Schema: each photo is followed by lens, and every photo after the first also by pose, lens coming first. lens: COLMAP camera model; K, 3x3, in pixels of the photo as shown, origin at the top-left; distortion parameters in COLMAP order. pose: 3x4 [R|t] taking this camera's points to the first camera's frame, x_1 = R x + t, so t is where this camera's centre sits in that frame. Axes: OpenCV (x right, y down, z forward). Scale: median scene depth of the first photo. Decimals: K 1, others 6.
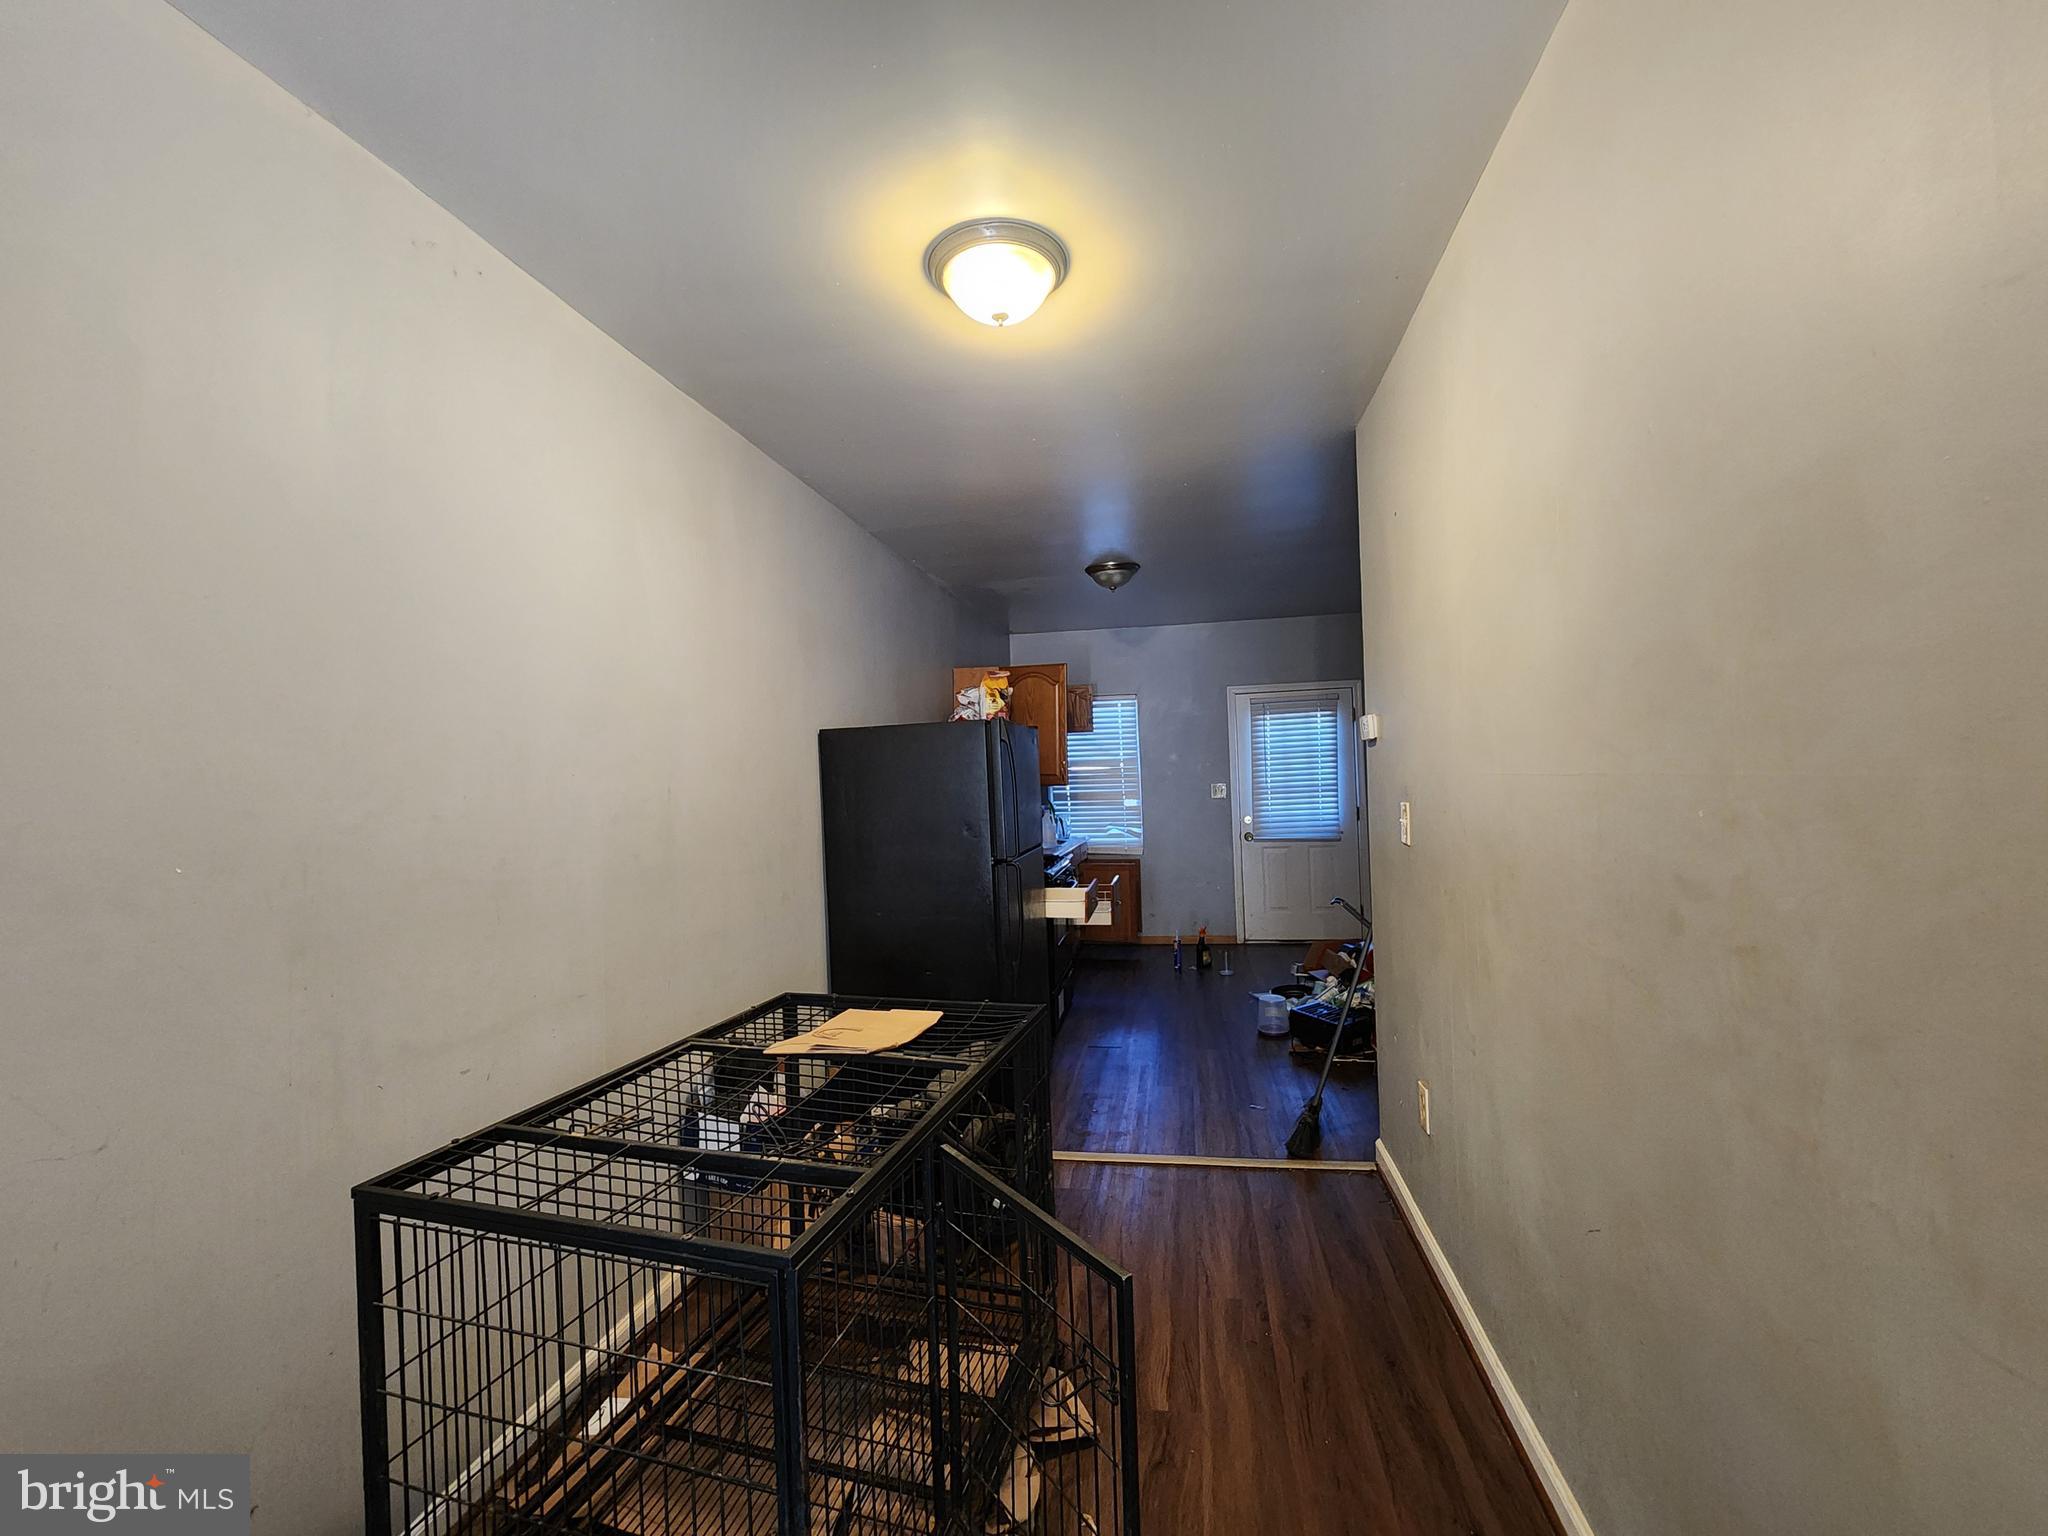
lens RADIAL K [[848.6, 0, 1024.0], [0, 848.6, 768.0], [0, 0, 1]] dist [-0.011770, 0.000641]
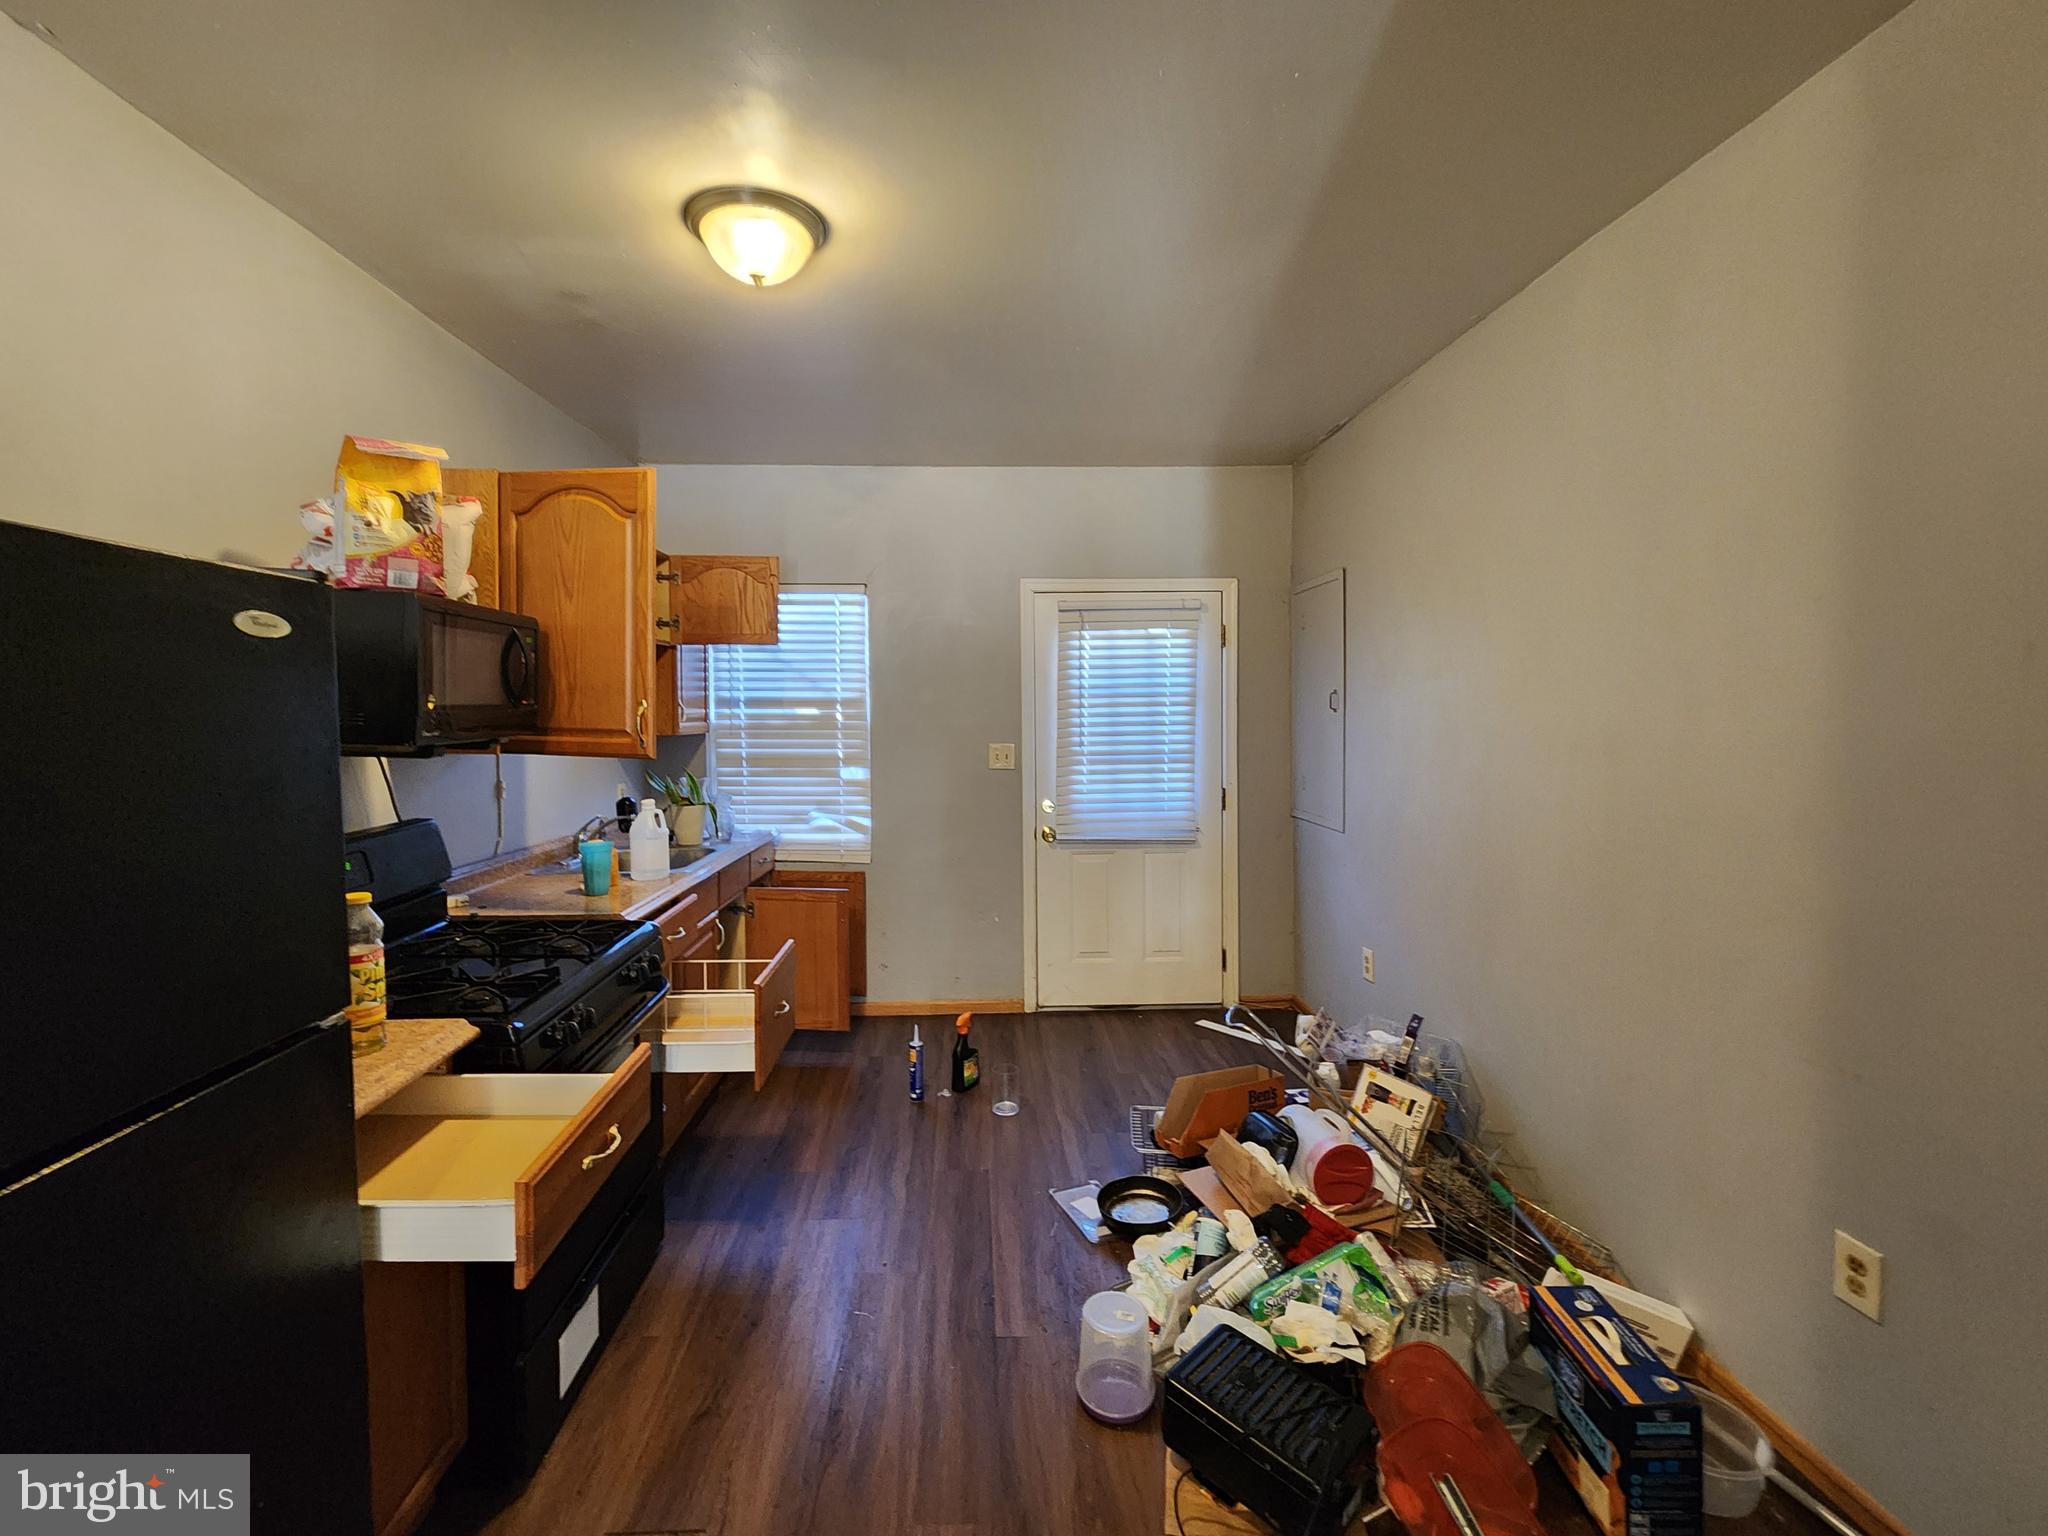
lens RADIAL K [[848.6, 0, 1024.0], [0, 848.6, 768.0], [0, 0, 1]] dist [-0.011770, 0.000641]
pose [[0.969247, 0.011097, 0.245839, 0.101658], [-0.028933, 0.997193, 0.069058, -0.006482], [-0.244382, -0.074047, 0.966848, 0.433859]]
